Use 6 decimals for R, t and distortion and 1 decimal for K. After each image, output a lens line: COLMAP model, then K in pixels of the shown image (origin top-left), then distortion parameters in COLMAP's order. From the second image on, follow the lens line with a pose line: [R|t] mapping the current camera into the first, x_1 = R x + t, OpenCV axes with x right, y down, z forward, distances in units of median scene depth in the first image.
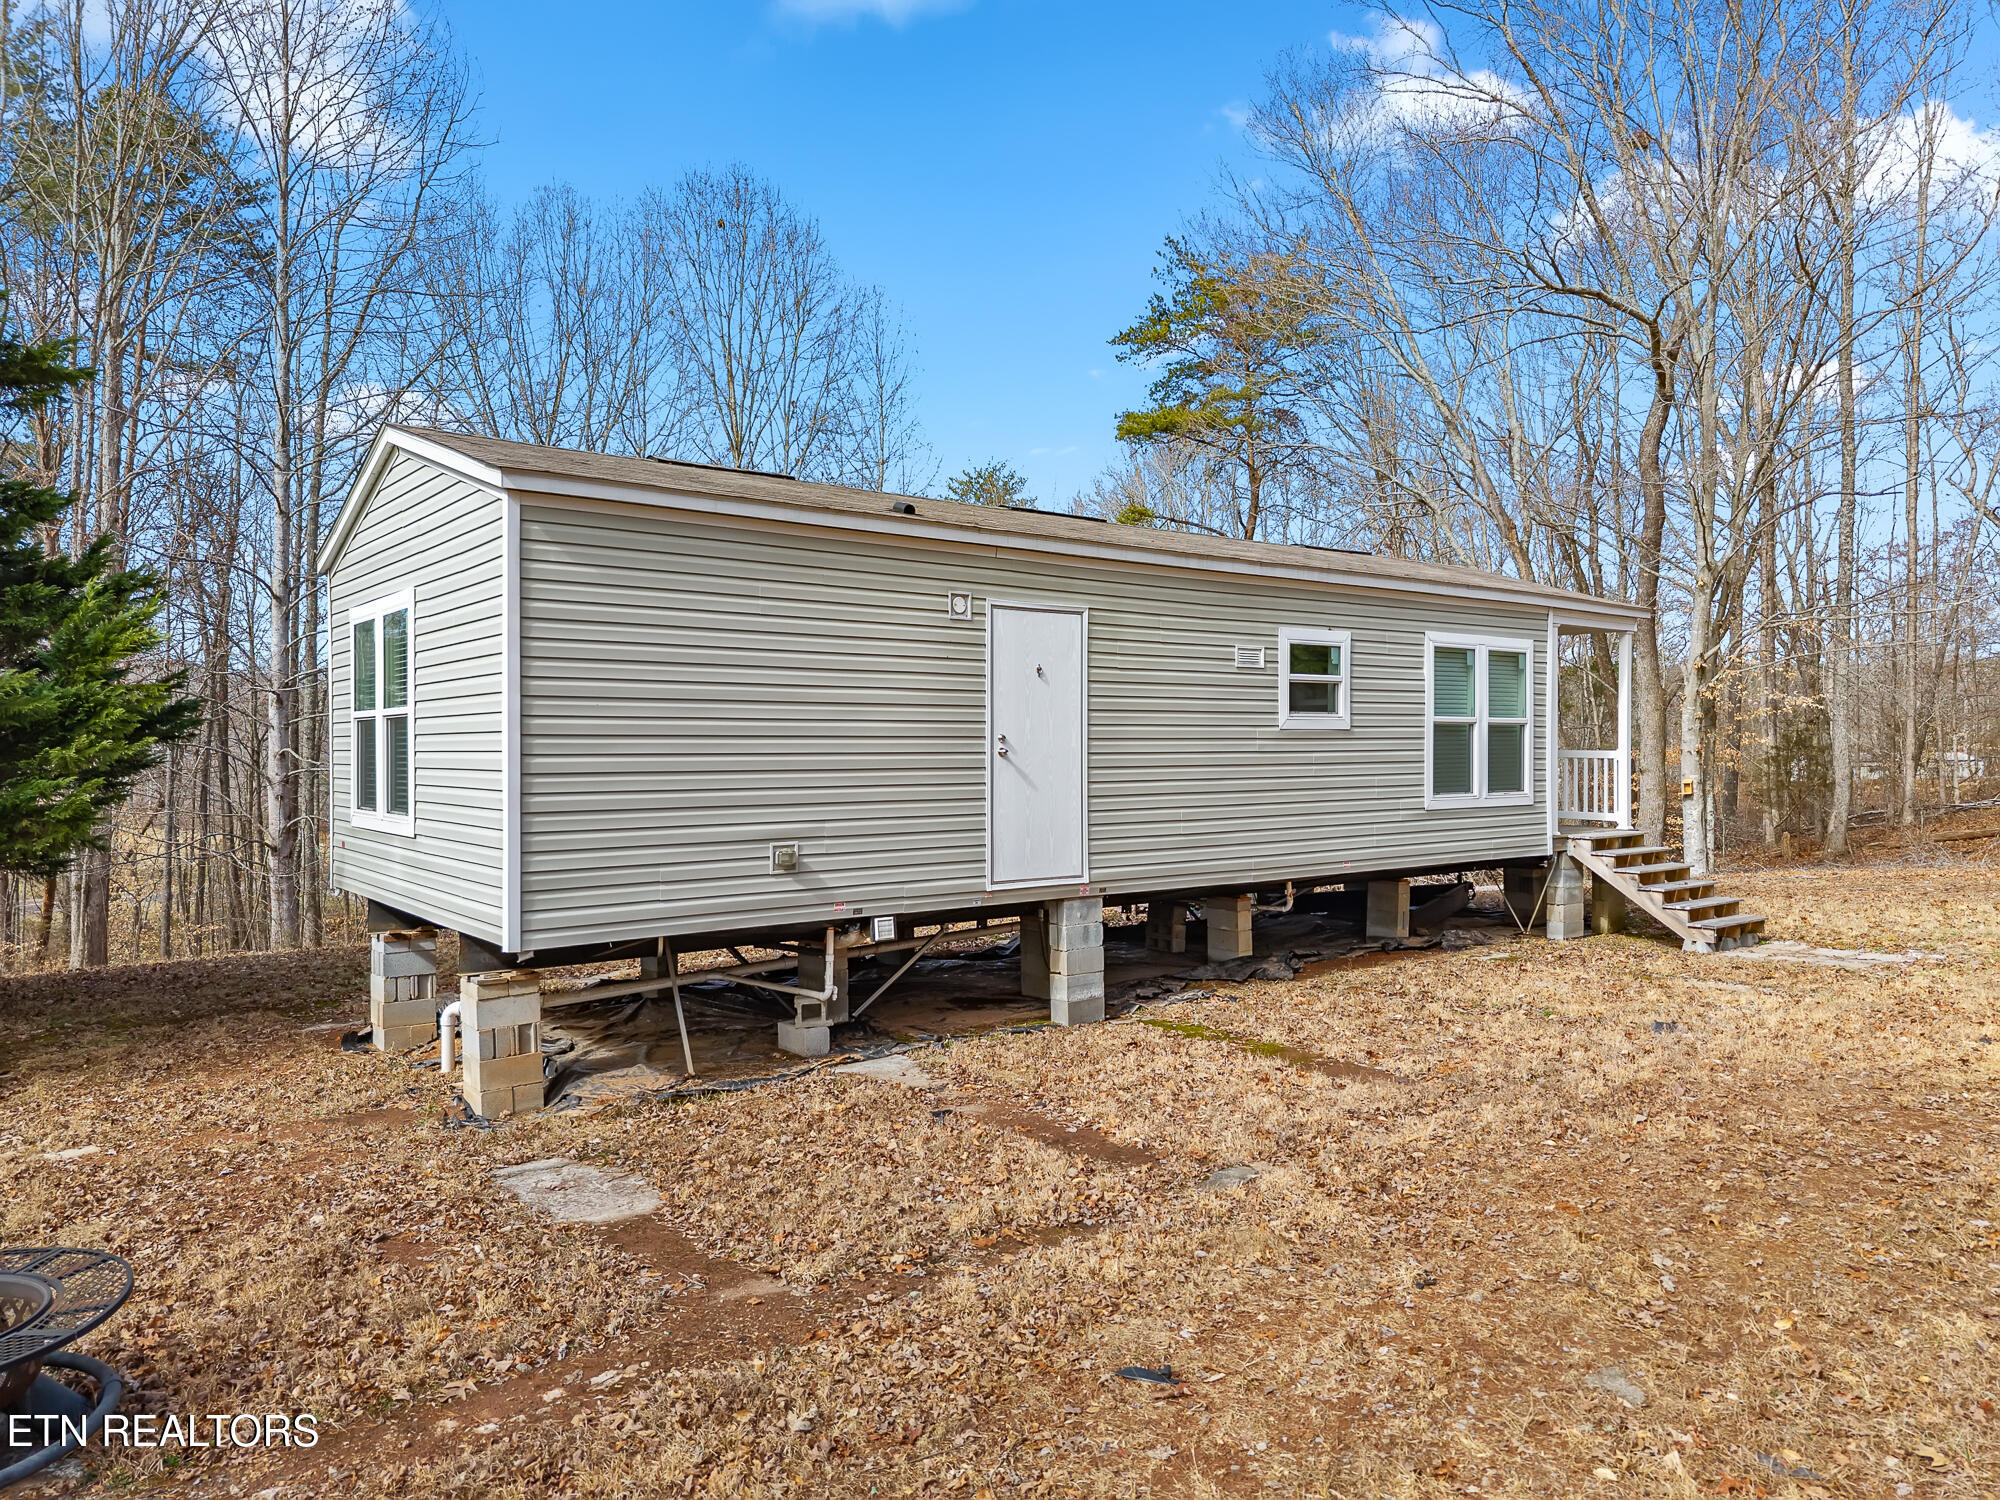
lens RADIAL K [[1356.5, 0, 993.9], [0, 1356.5, 728.5], [0, 0, 1]] dist [0.017418, -0.008968]
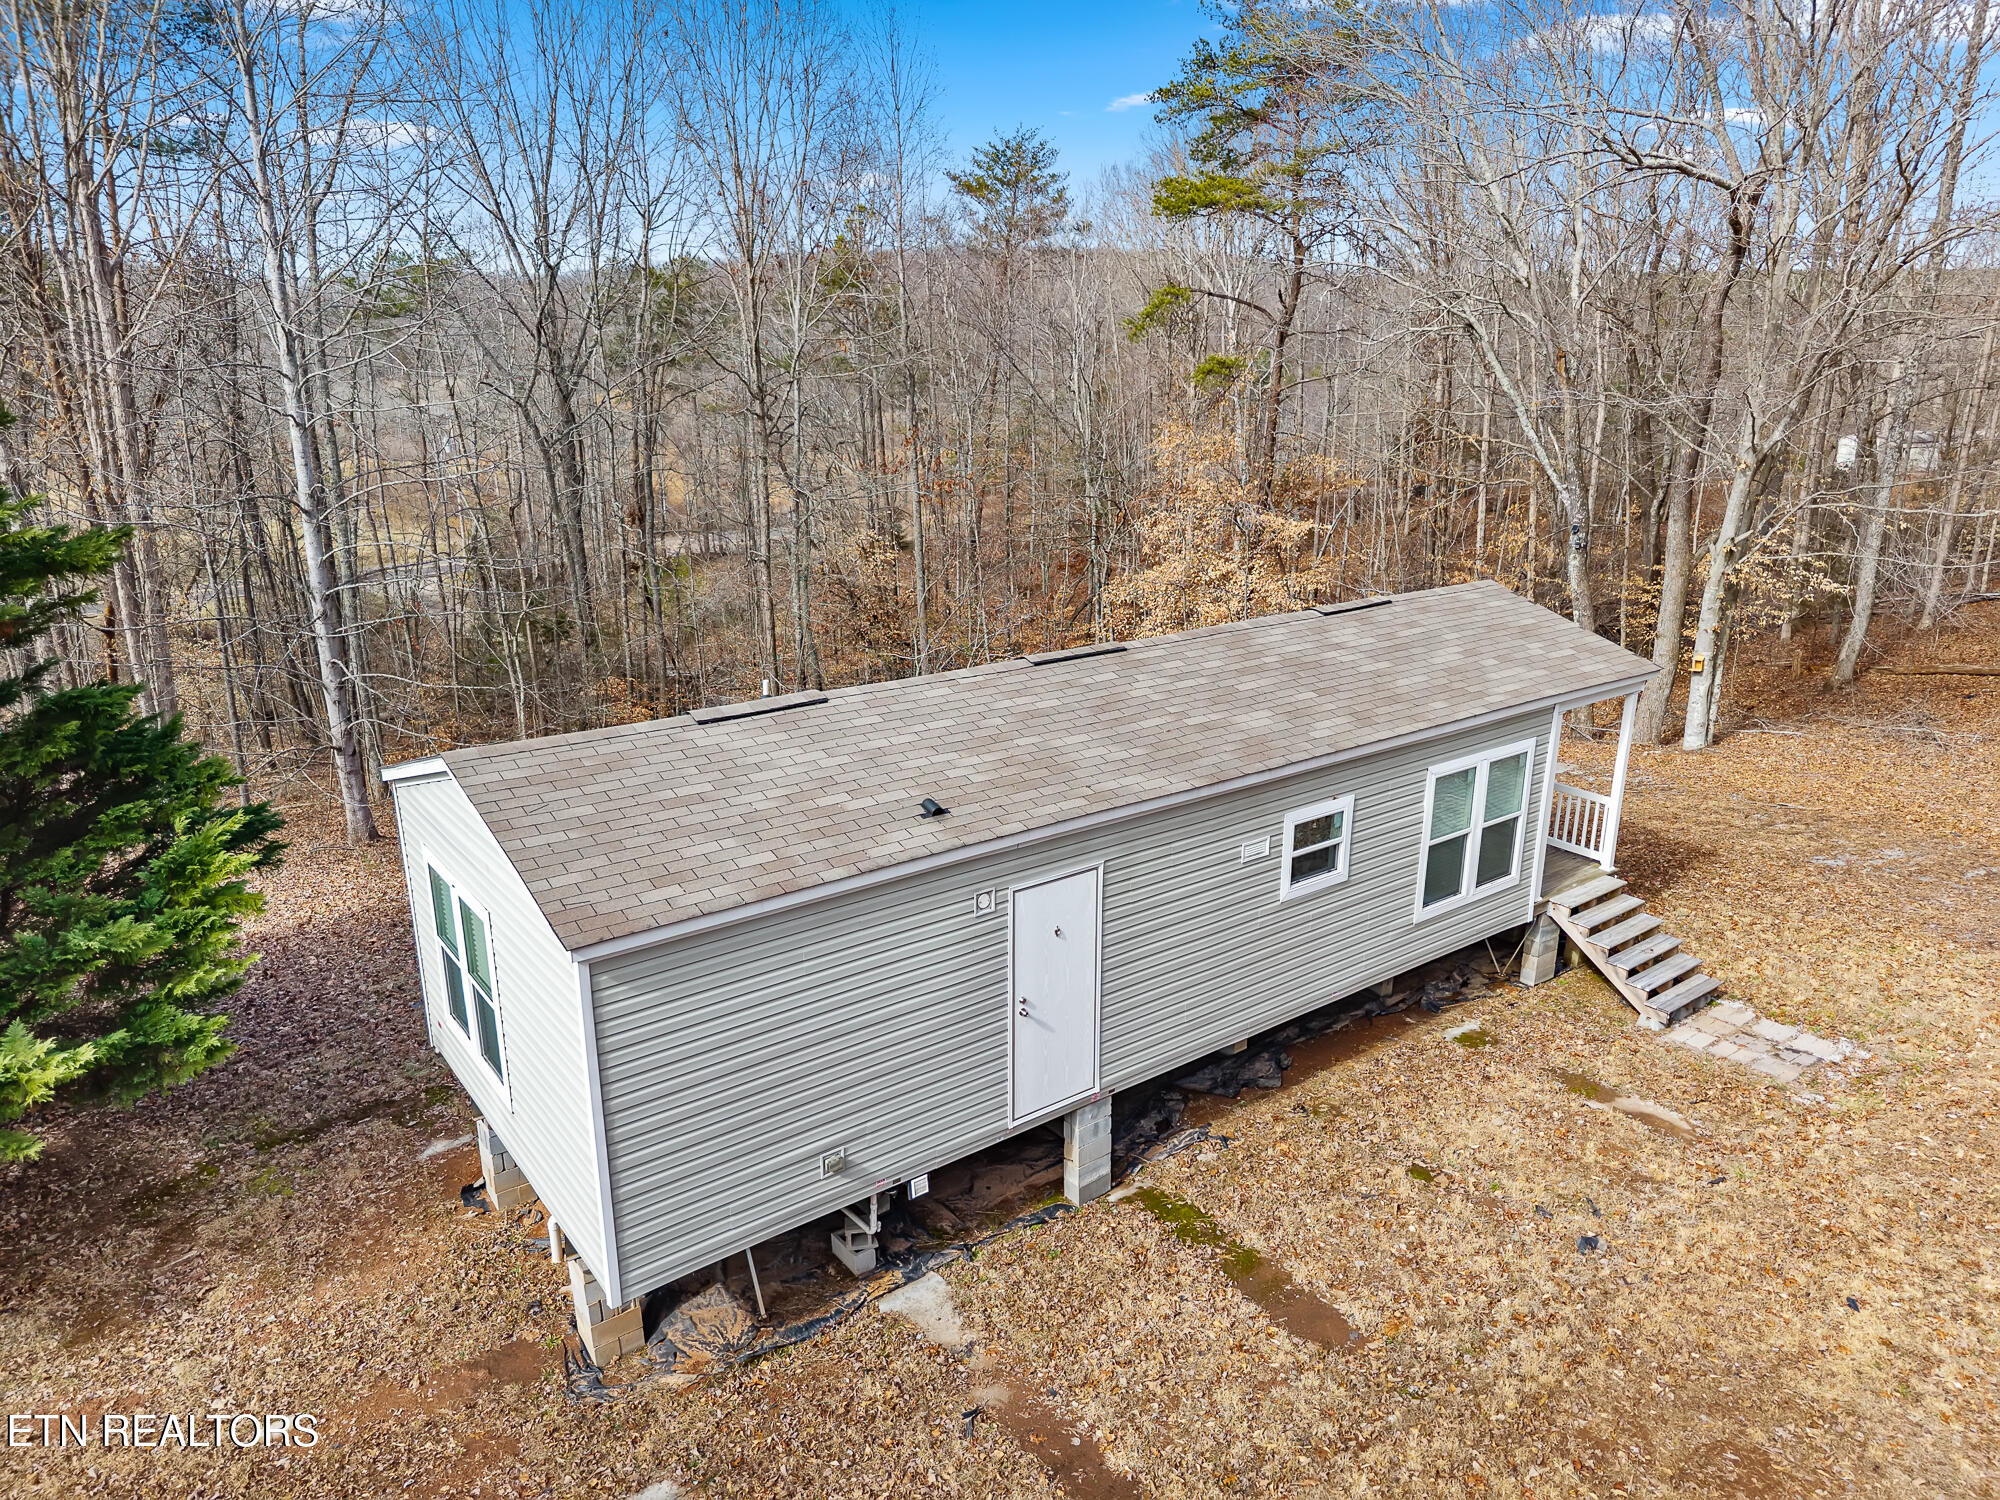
lens RADIAL K [[1356.5, 0, 999.7], [0, 1356.5, 735.2], [0, 0, 1]] dist [0.017418, -0.008968]
pose [[0.999868, 0.003258, -0.015946, 0.003369], [0.001496, 0.957218, 0.289363, -0.421379], [0.016207, -0.289348, 0.957087, -0.002507]]
